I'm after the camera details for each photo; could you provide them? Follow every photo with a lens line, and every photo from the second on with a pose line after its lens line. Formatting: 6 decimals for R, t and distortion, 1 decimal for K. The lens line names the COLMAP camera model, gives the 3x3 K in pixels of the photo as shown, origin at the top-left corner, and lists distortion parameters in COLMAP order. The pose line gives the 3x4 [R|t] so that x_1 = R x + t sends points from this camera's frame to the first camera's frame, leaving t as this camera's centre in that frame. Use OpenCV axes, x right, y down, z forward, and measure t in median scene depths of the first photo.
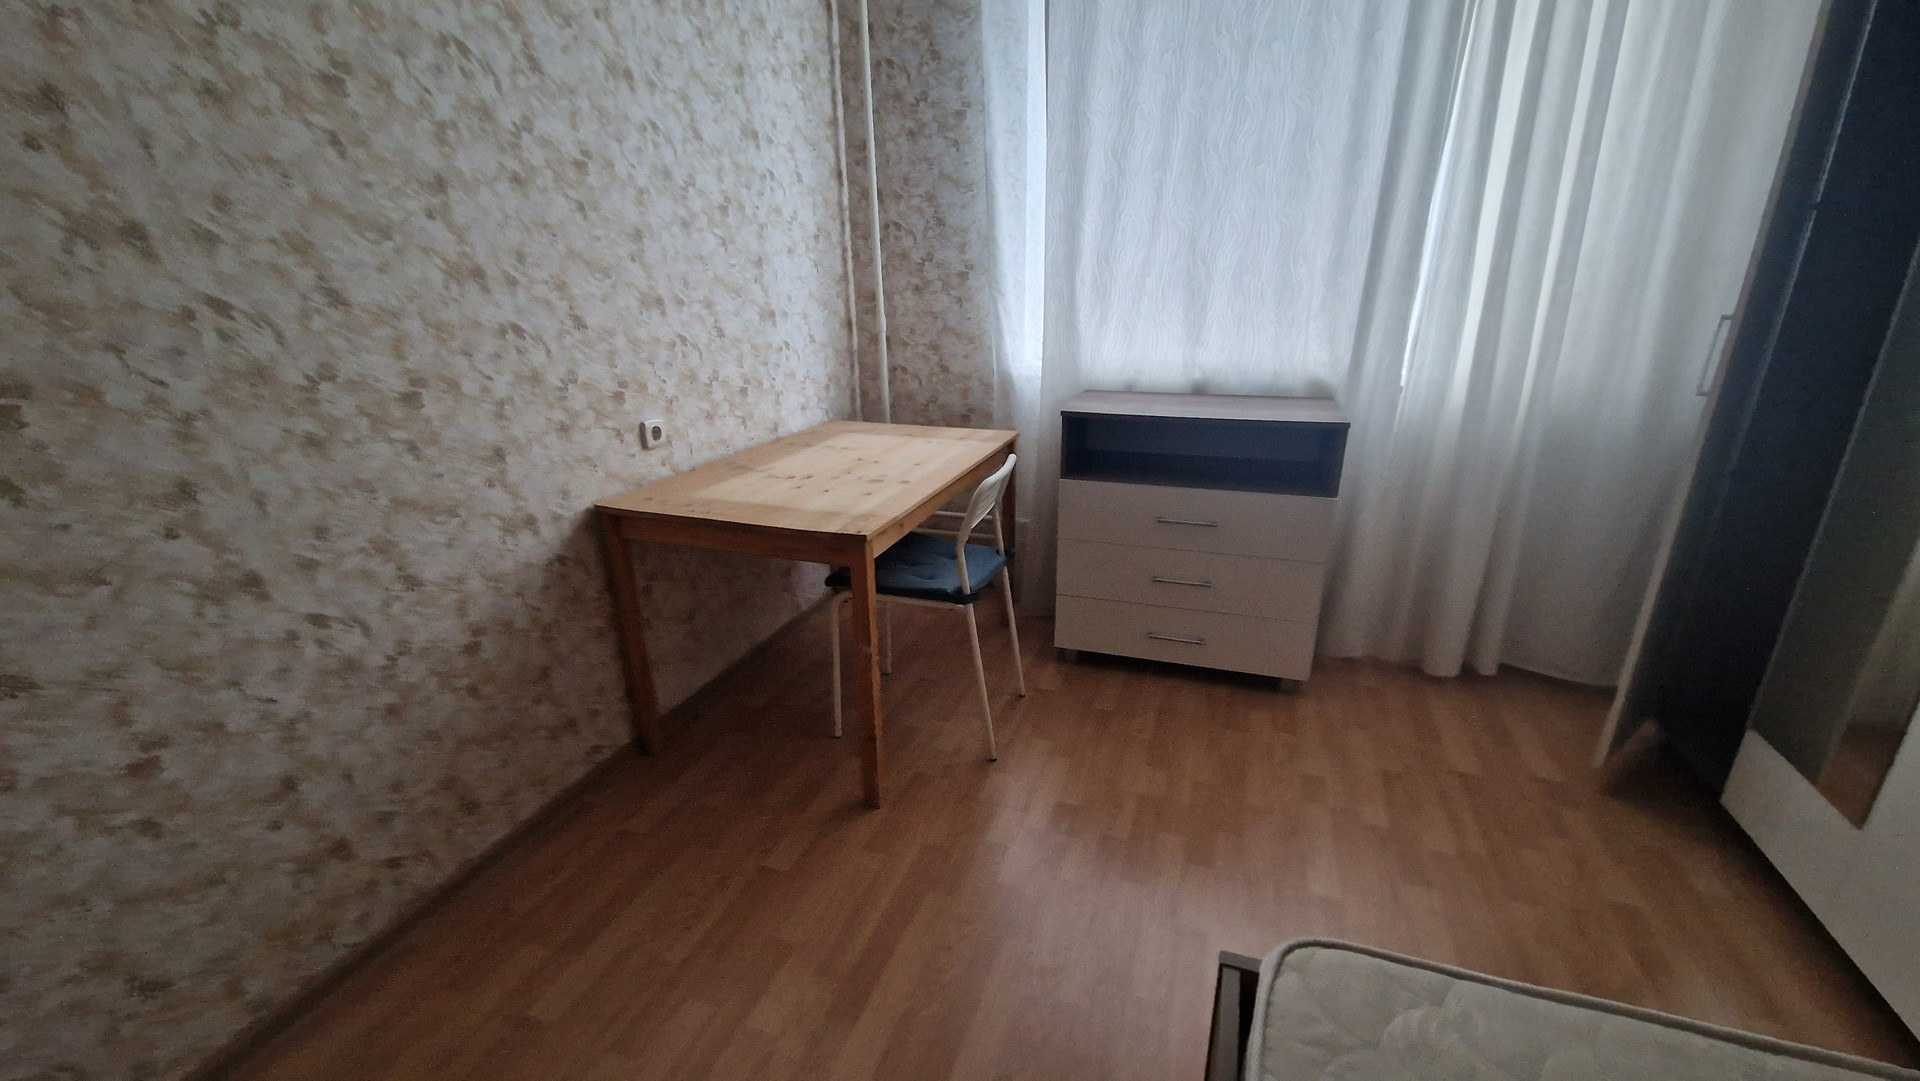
lens RADIAL K [[773.0, 0, 964.6], [0, 773.0, 540.1], [0, 0, 1]] dist [-0.000118, -0.000081]
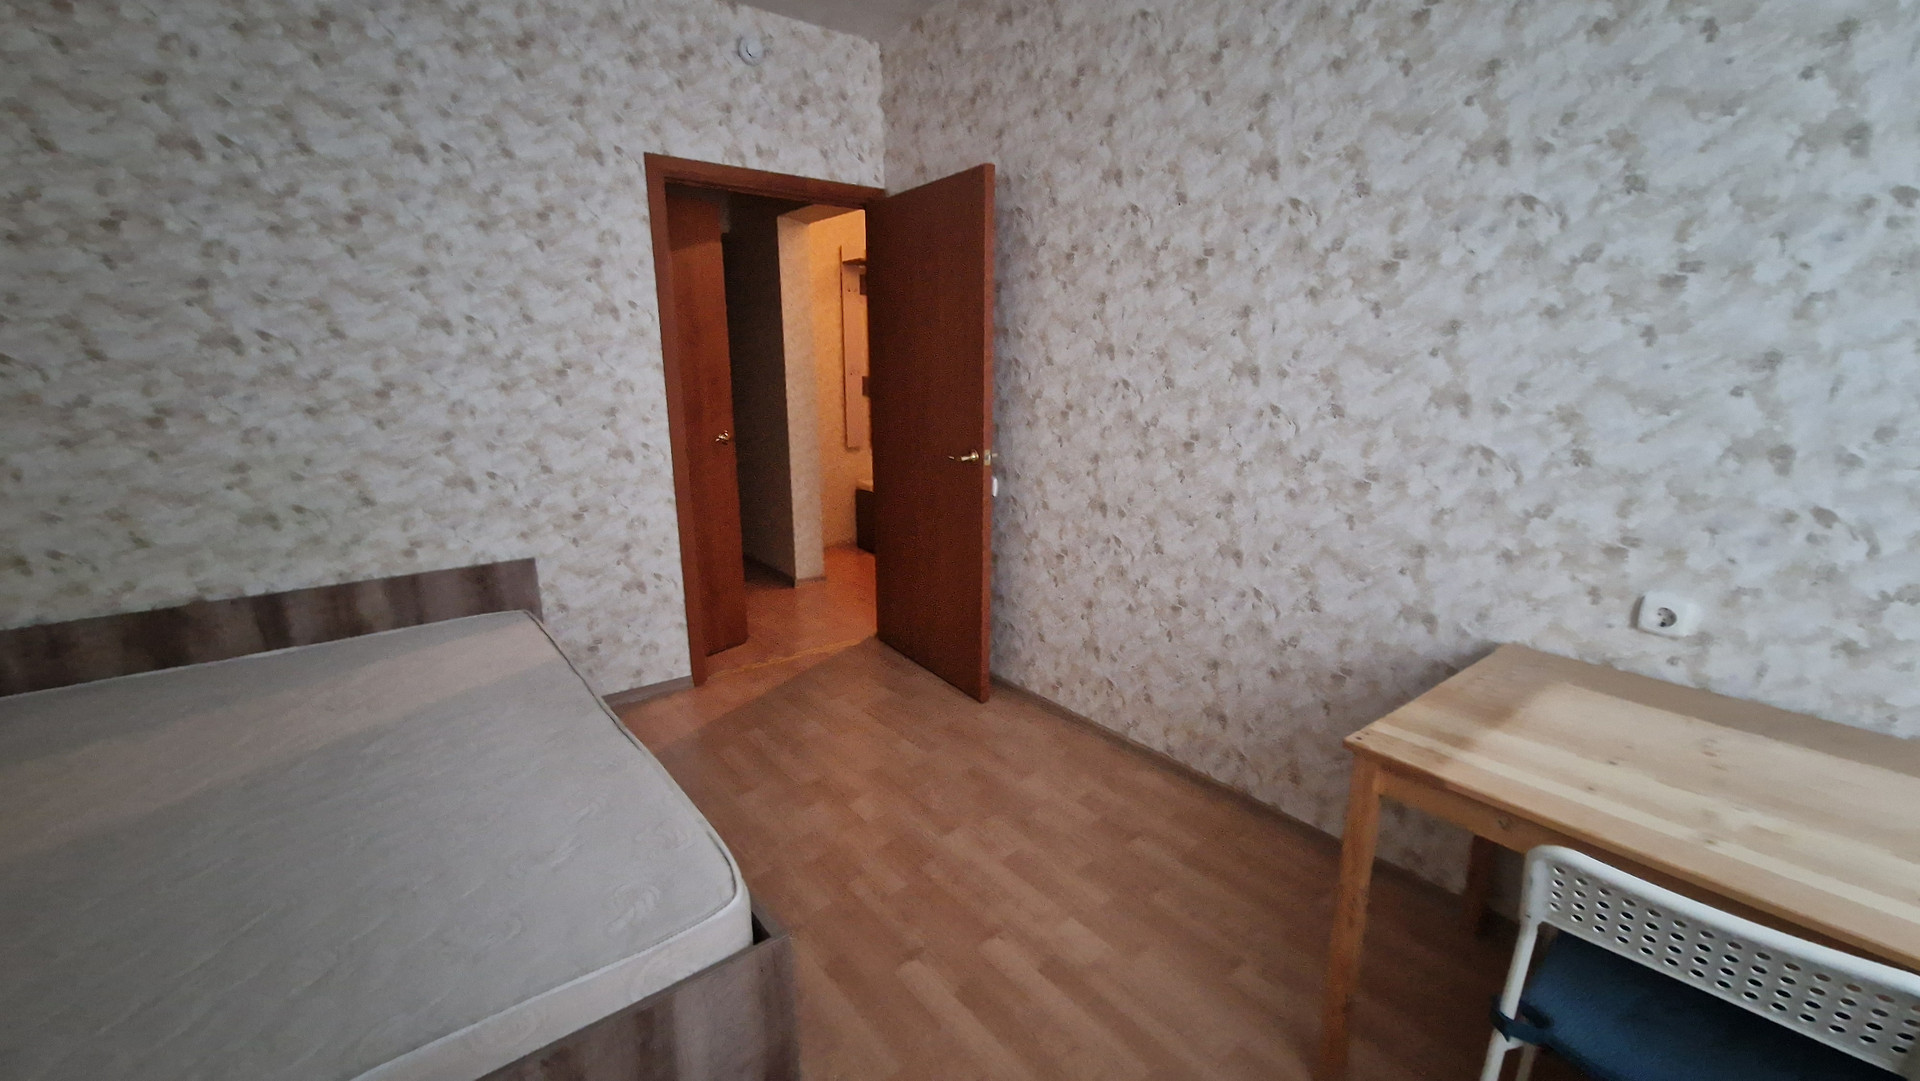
lens RADIAL K [[773.0, 0, 959.9], [0, 773.0, 548.4], [0, 0, 1]] dist [-0.000118, -0.000081]
pose [[-0.533009, 0.212619, -0.818960, 0.699681], [-0.270347, 0.874379, 0.402958, -0.394972], [0.801757, 0.436183, -0.408571, 0.929528]]
